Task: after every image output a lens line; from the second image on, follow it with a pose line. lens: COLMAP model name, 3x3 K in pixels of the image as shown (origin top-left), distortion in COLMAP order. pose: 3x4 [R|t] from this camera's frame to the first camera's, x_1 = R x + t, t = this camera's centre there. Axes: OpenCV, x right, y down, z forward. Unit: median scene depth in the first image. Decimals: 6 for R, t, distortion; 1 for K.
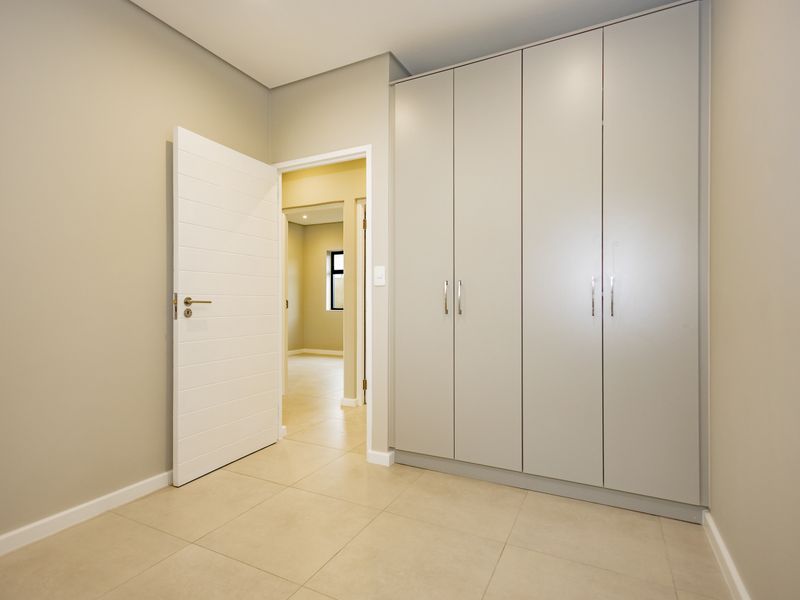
lens RADIAL K [[426.0, 0, 401.9], [0, 426.0, 303.6], [0, 0, 1]] dist [0.014162, -0.000218]
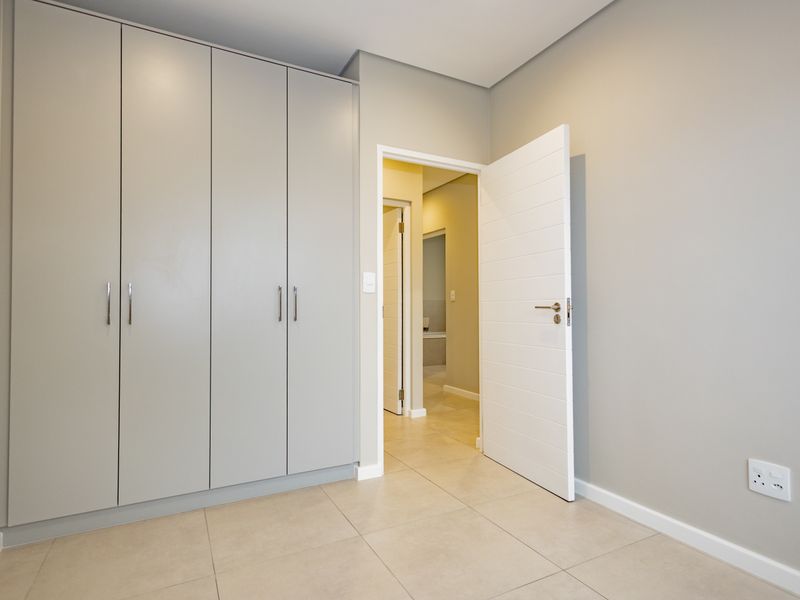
lens RADIAL K [[414.5, 0, 400.0], [0, 414.5, 300.0], [0, 0, 1]] dist [0.002362, 0.000078]
pose [[0.568988, 0.014210, 0.822223, -0.494035], [0.006470, 0.999742, -0.021755, -0.000777], [-0.822320, 0.017698, 0.568750, 0.266036]]
